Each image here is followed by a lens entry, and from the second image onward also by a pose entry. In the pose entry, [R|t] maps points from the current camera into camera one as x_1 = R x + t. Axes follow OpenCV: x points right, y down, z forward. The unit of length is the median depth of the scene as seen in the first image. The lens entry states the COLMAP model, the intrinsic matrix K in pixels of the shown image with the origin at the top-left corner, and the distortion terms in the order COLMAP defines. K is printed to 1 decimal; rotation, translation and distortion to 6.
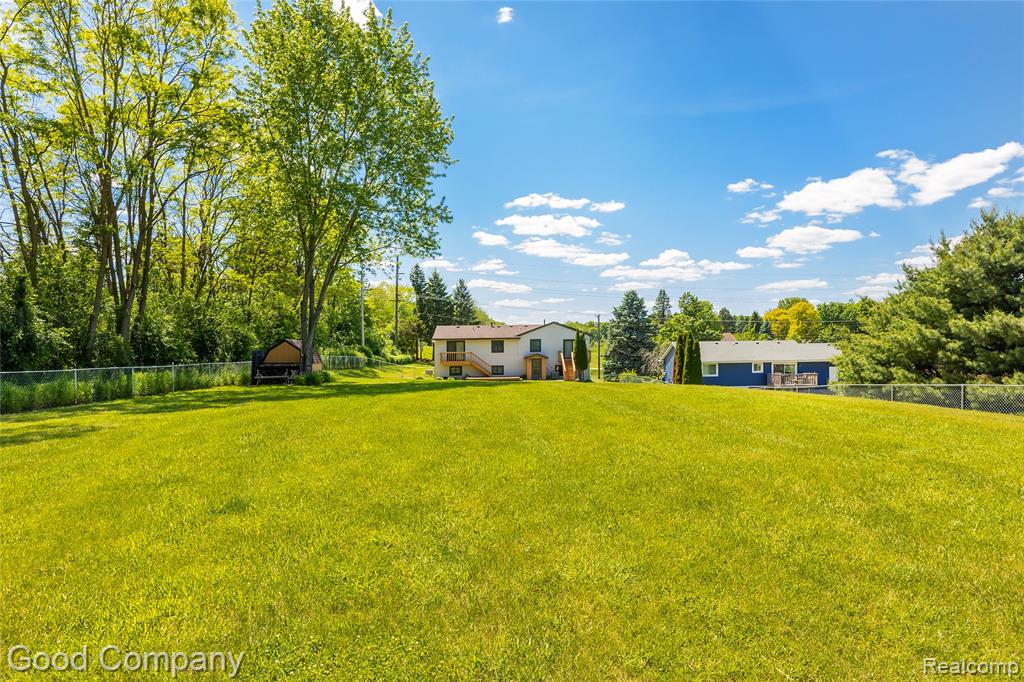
lens RADIAL K [[597.2, 0, 512.0], [0, 597.2, 341.0], [0, 0, 1]] dist [-0.030471, -0.000270]
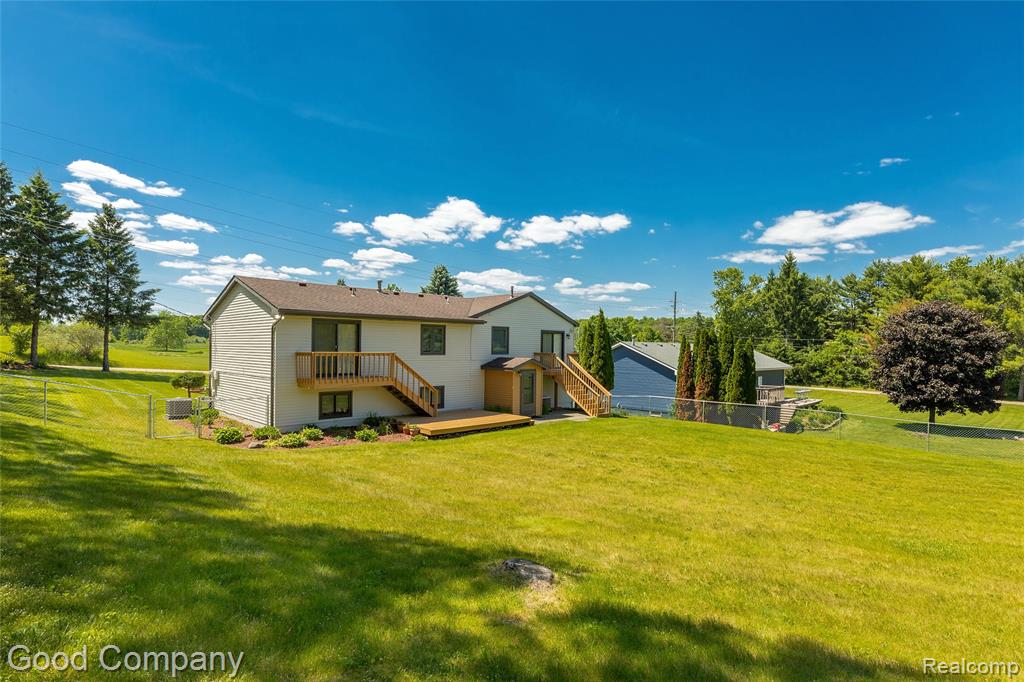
lens RADIAL K [[519.8, 0, 512.6], [0, 519.8, 356.6], [0, 0, 1]] dist [0.019494, 0.000273]
pose [[0.701809, 0.013059, 0.712245, -0.181780], [-0.032215, 0.999391, 0.013418, 0.010881], [-0.711636, -0.032362, 0.701802, 0.547218]]
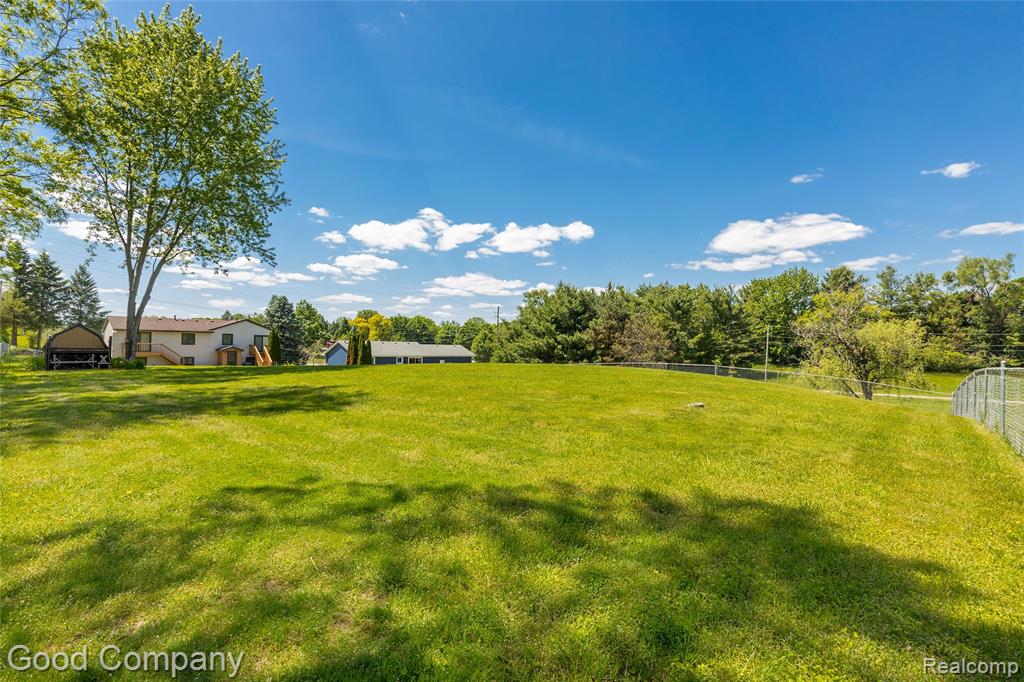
lens RADIAL K [[514.2, 0, 512.0], [0, 514.2, 341.0], [0, 0, 1]] dist [0.029866, 0.000149]
pose [[0.708957, 0.033931, 0.704435, -0.208283], [-0.032628, 0.999350, -0.015299, 0.006042], [-0.704497, -0.012138, 0.709604, -0.061191]]
